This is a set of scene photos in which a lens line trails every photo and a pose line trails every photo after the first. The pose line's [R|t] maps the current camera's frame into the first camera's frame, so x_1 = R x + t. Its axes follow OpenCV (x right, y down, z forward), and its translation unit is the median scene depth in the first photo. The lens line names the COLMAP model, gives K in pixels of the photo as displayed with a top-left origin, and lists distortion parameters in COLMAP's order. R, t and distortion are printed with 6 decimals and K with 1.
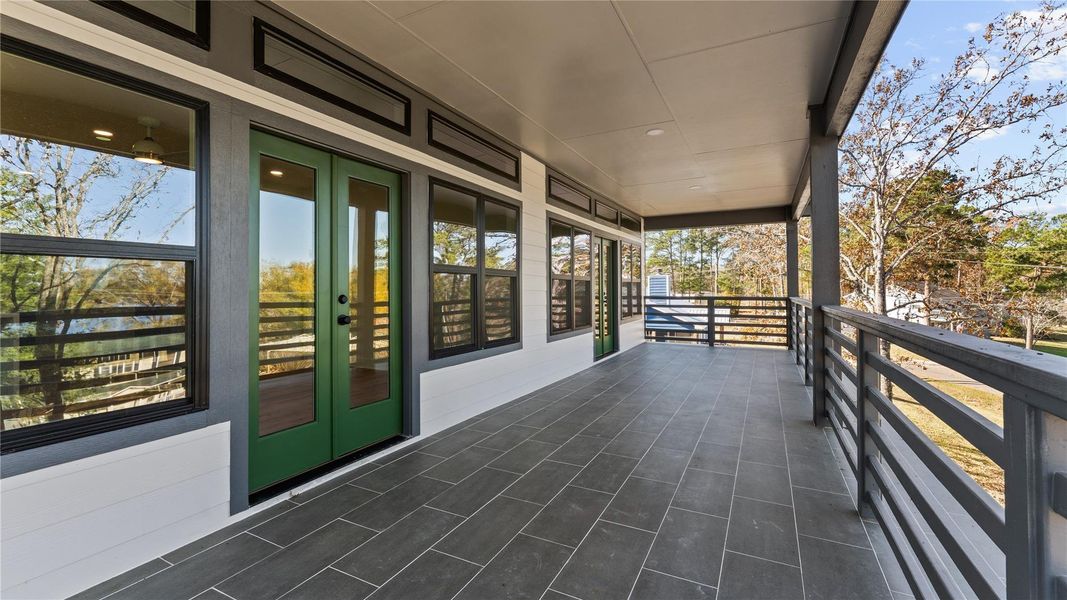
lens RADIAL K [[430.6, 0, 524.4], [0, 430.6, 289.9], [0, 0, 1]] dist [-0.001846, -0.000437]
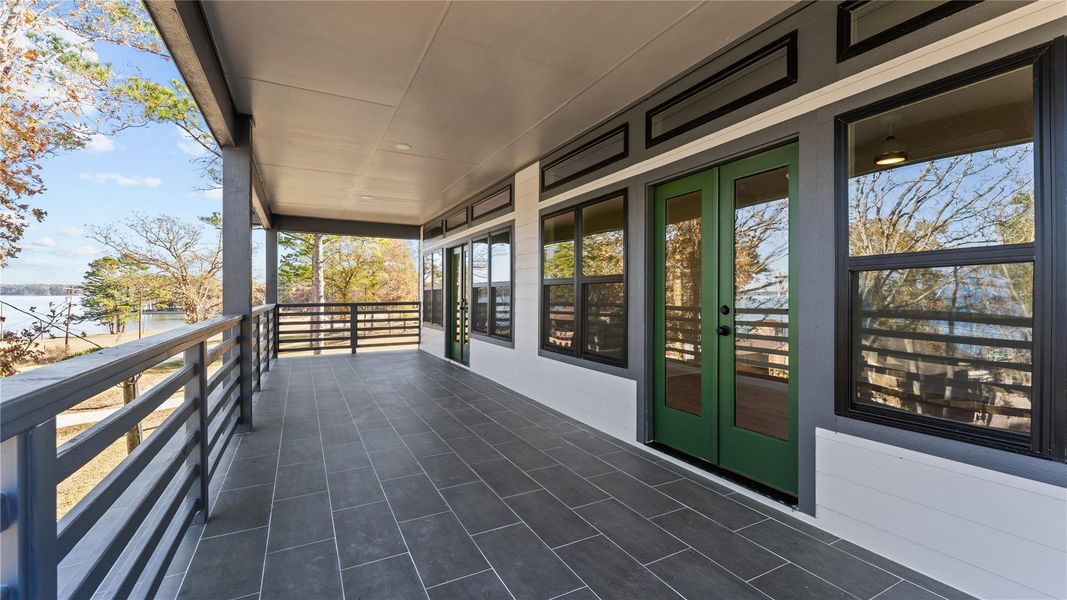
lens RADIAL K [[440.6, 0, 544.1], [0, 440.6, 297.0], [0, 0, 1]] dist [-0.005597, 0.001265]
pose [[-0.533720, 0.002838, -0.845656, 0.809199], [-0.000335, 0.999994, 0.003568, -0.009478], [0.845661, 0.002188, -0.533716, 1.479013]]
